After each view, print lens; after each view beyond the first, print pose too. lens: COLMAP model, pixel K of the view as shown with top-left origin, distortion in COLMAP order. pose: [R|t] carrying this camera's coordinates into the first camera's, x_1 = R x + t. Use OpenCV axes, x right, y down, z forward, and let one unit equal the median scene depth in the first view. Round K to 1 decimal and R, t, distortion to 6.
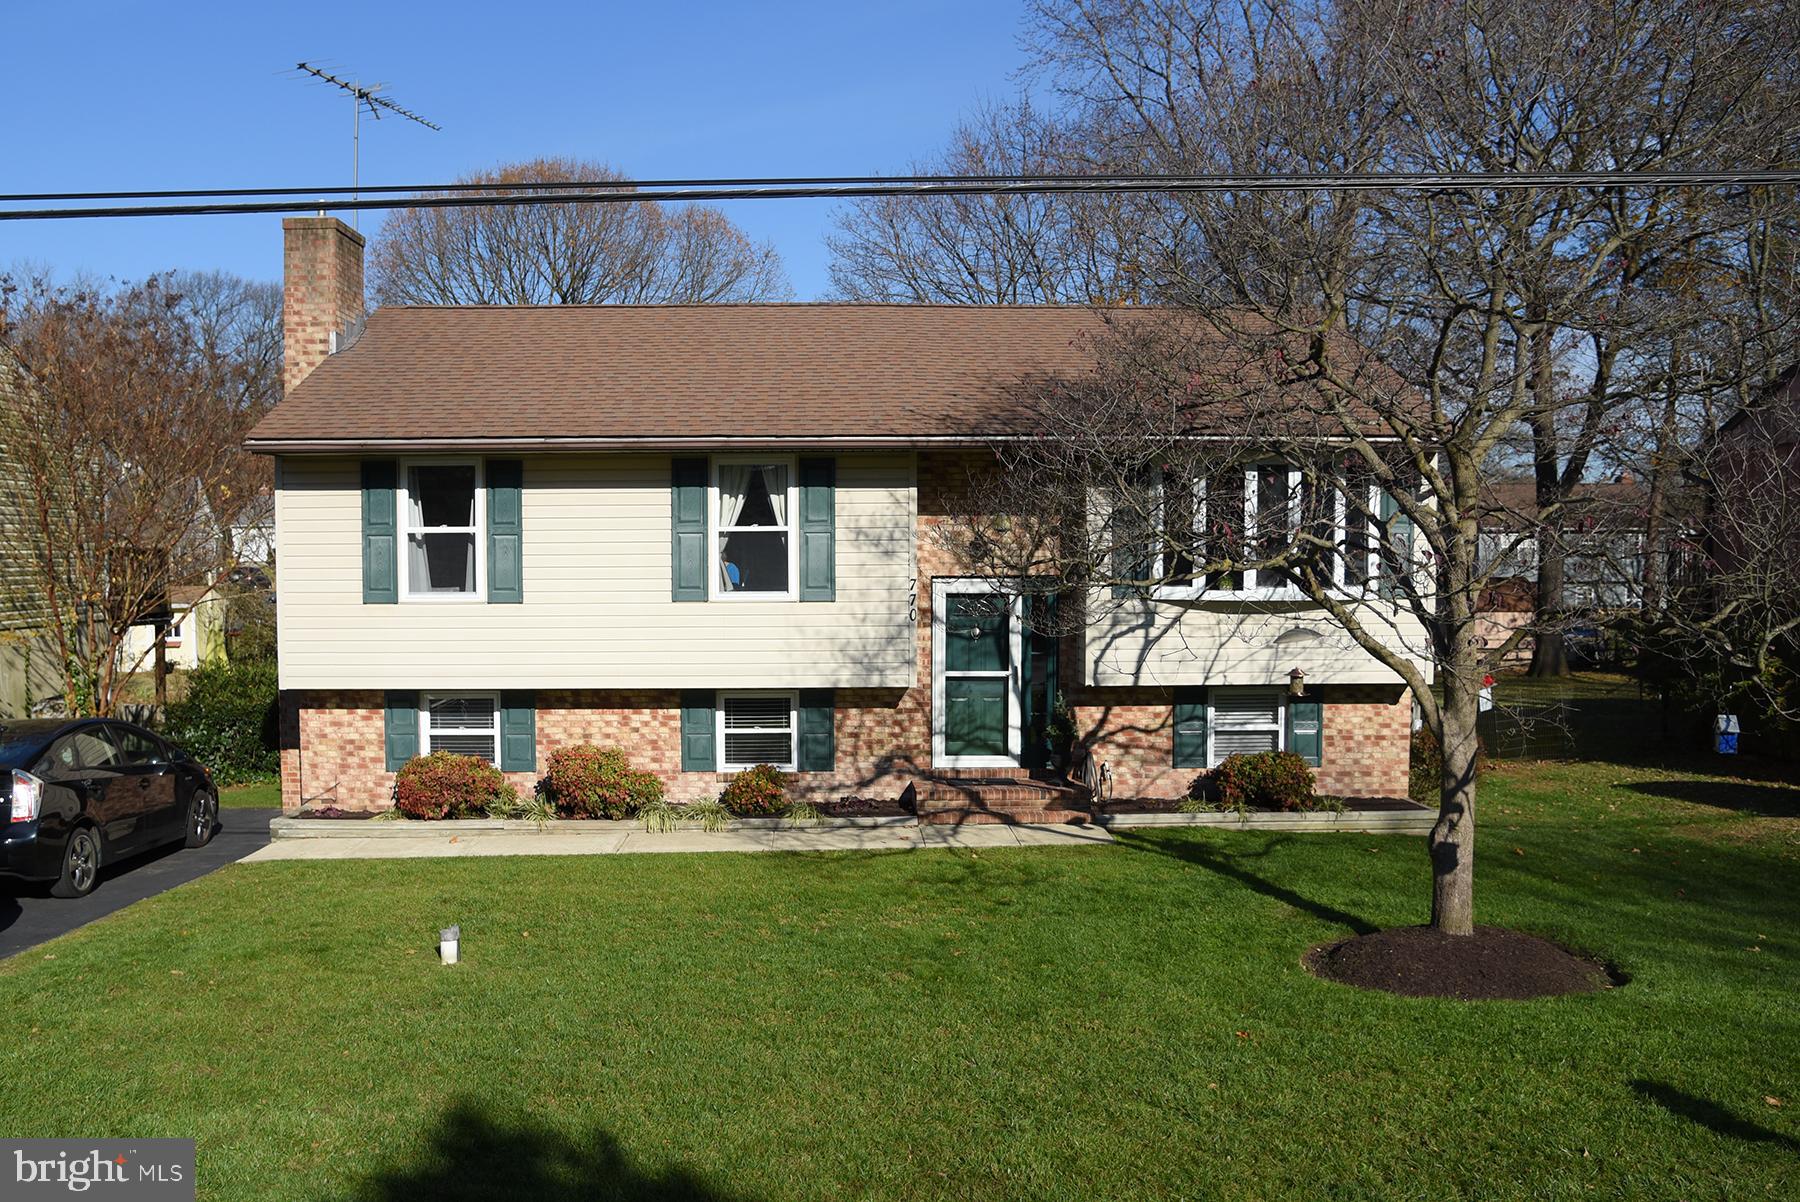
lens RADIAL K [[1535.0, 0, 903.6], [0, 1535.0, 653.6], [0, 0, 1]] dist [-0.111181, -0.018200]
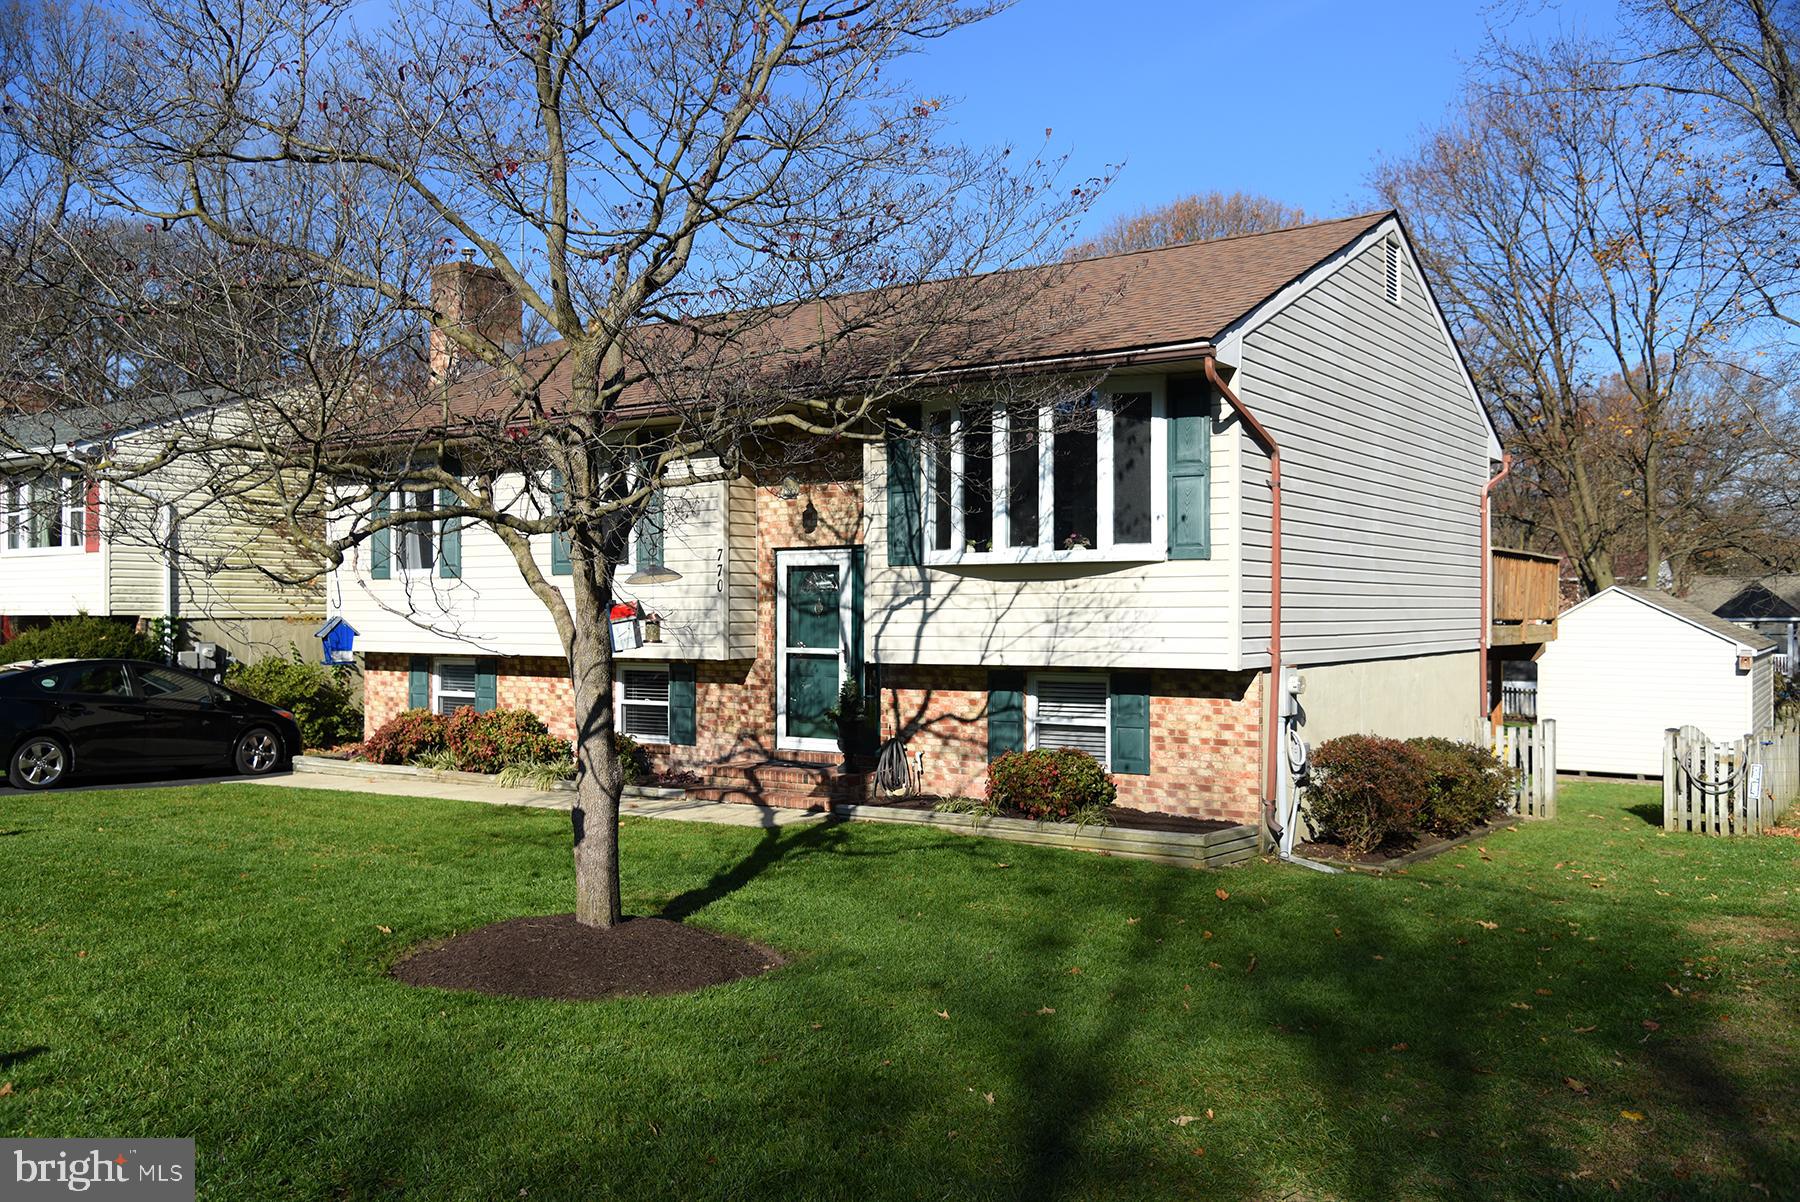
lens RADIAL K [[1497.3, 0, 894.7], [0, 1497.3, 612.9], [0, 0, 1]] dist [-0.060697, 0.001716]
pose [[0.813940, 0.002665, -0.580942, 0.625756], [-0.038649, 0.998023, -0.049571, 0.033780], [0.579661, 0.062801, 0.812434, 0.282414]]
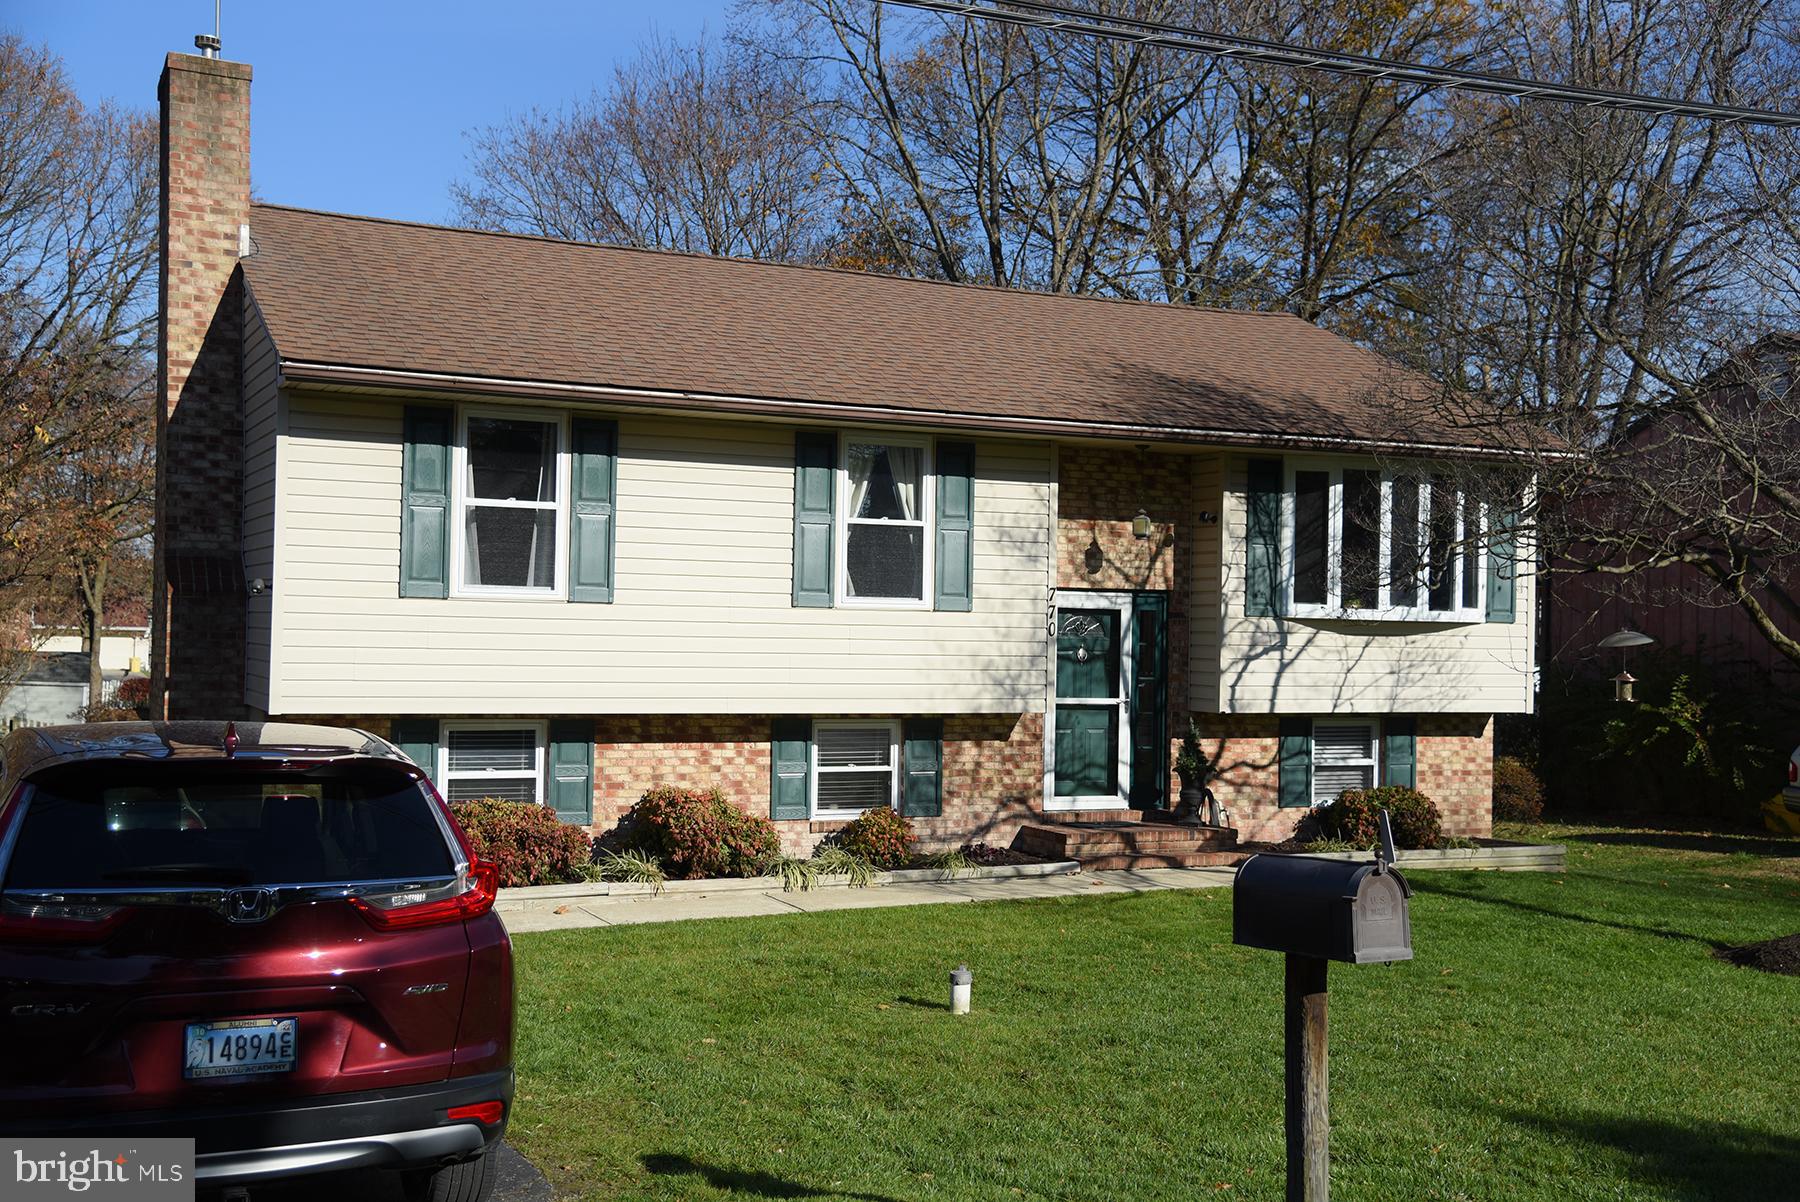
lens RADIAL K [[1951.3, 0, 901.1], [0, 1951.3, 617.5], [0, 0, 1]] dist [0.033603, 0.000000]
pose [[0.914832, 0.024131, 0.403113, -0.498970], [0.004954, 0.997467, -0.070954, 0.044005], [-0.403804, 0.066908, 0.912396, 0.031626]]
